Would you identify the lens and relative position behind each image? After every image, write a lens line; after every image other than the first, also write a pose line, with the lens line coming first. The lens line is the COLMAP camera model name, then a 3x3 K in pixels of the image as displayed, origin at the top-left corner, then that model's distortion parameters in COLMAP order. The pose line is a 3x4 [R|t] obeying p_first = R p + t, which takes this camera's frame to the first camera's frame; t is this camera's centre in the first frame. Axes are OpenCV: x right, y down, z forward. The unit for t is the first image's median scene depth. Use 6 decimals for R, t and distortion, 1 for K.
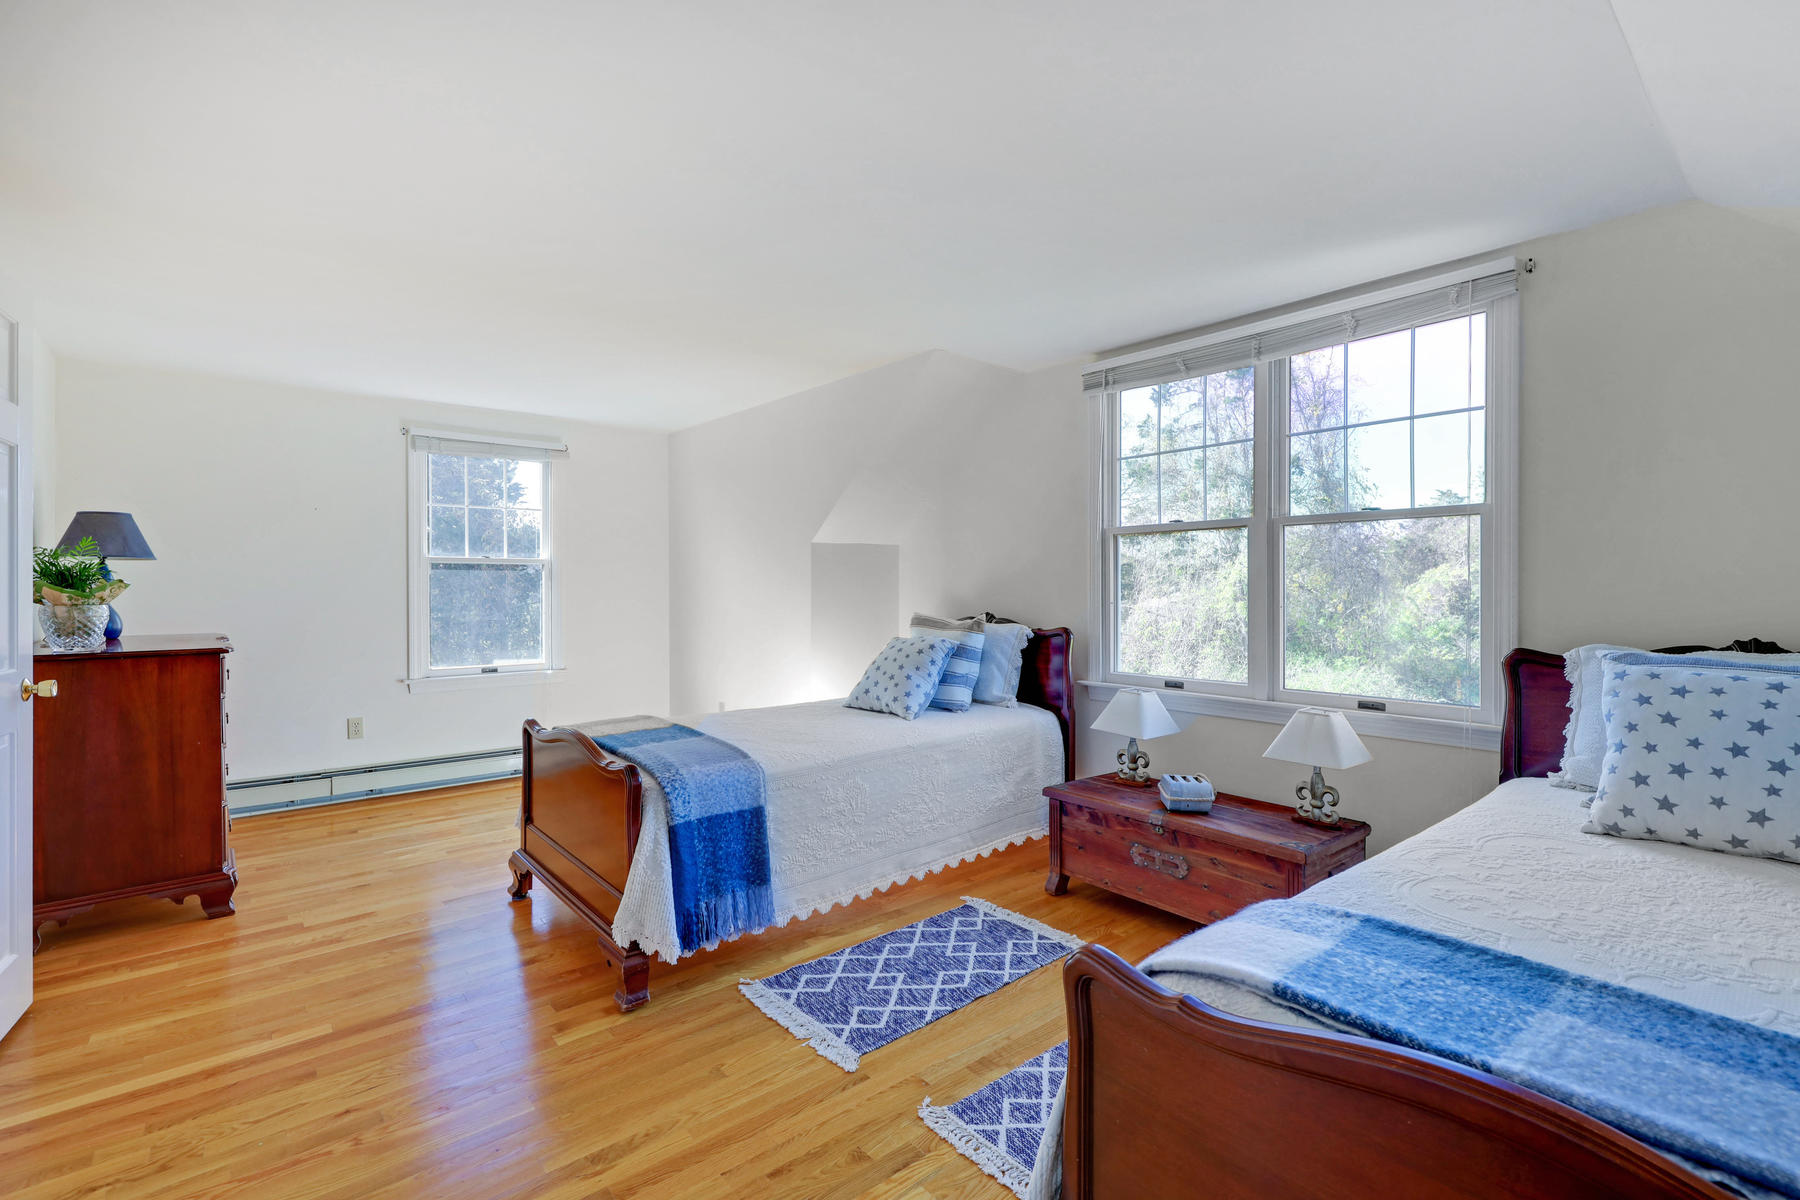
lens RADIAL K [[798.3, 0, 905.2], [0, 798.3, 590.4], [0, 0, 1]] dist [-0.000086, -0.000081]
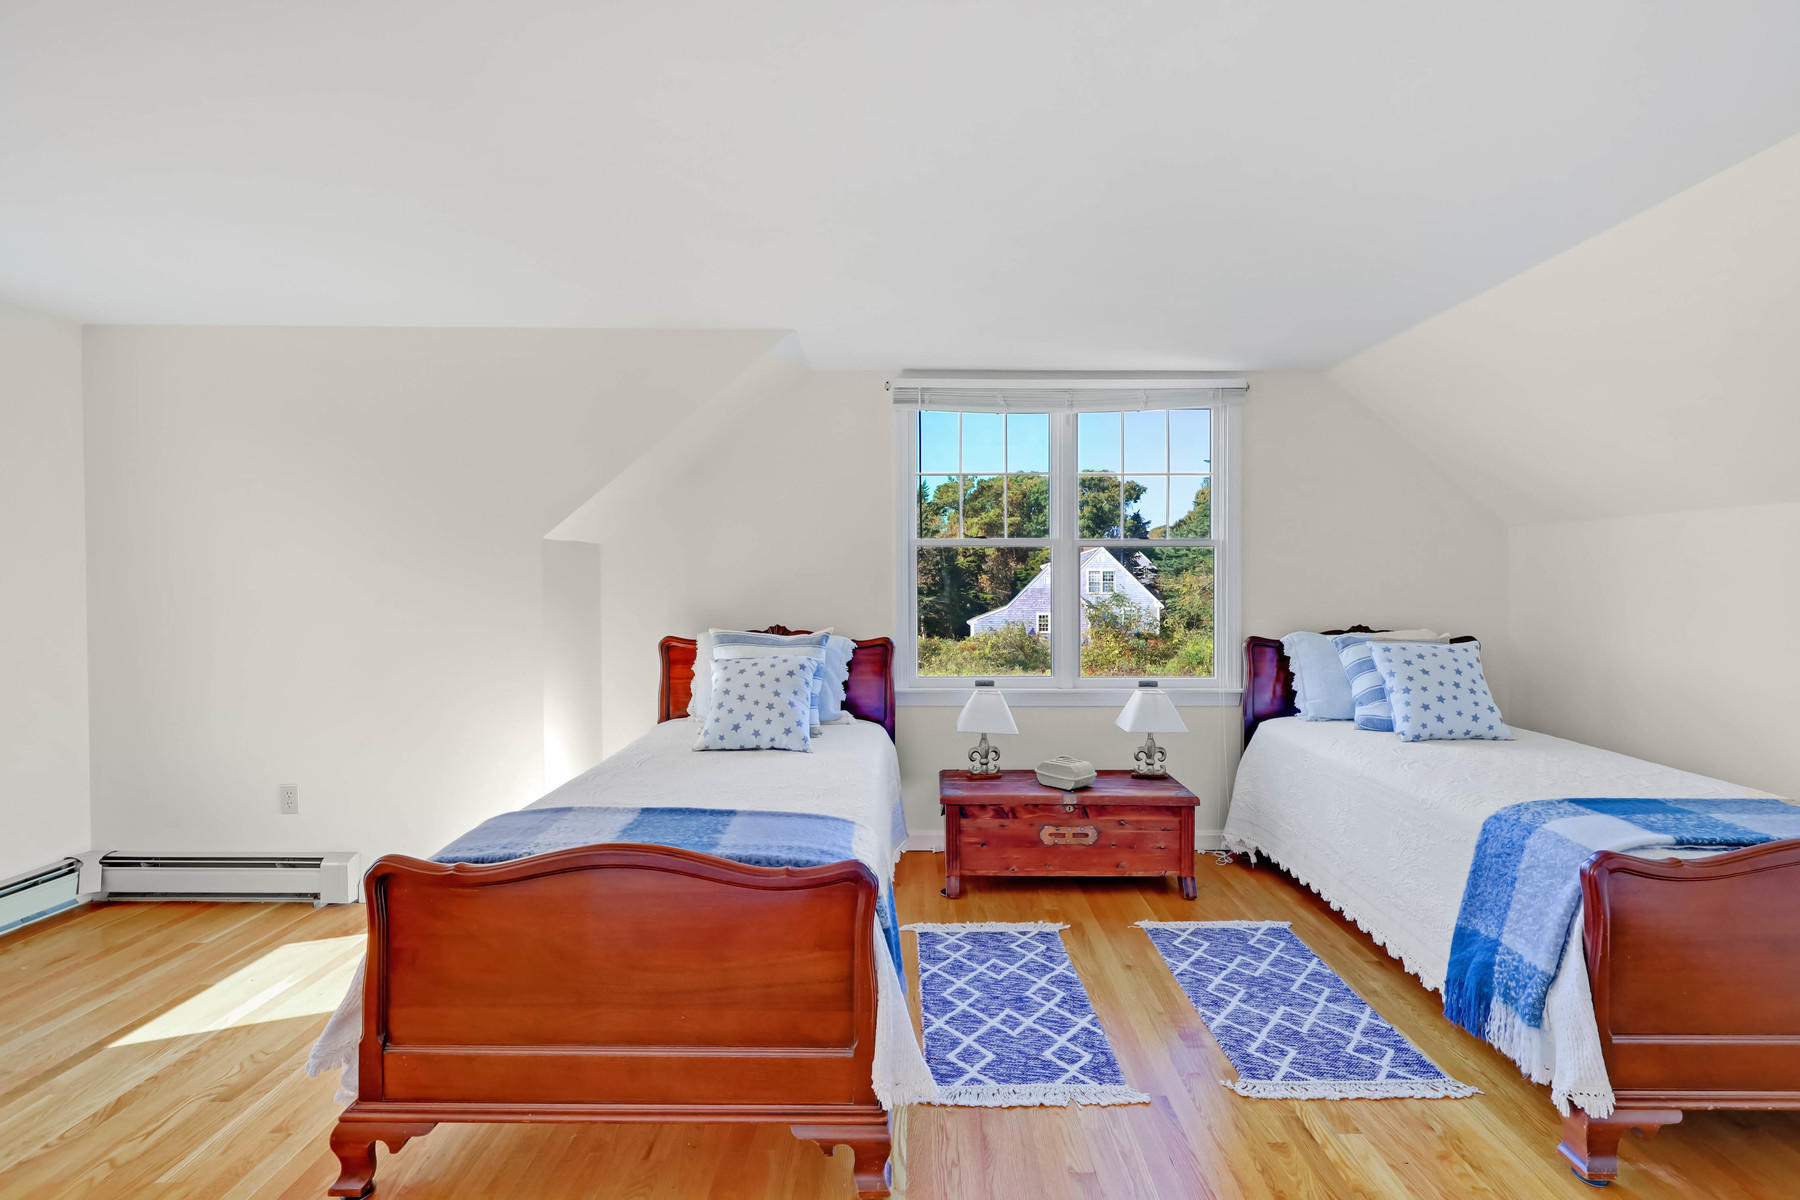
lens RADIAL K [[817.0, 0, 892.6], [0, 817.0, 588.2], [0, 0, 1]] dist [-0.003786, -0.000319]
pose [[0.657173, -0.006252, 0.753713, -0.775636], [0.004377, 0.999980, 0.004478, -0.027282], [-0.753727, 0.000356, 0.657188, 0.434016]]
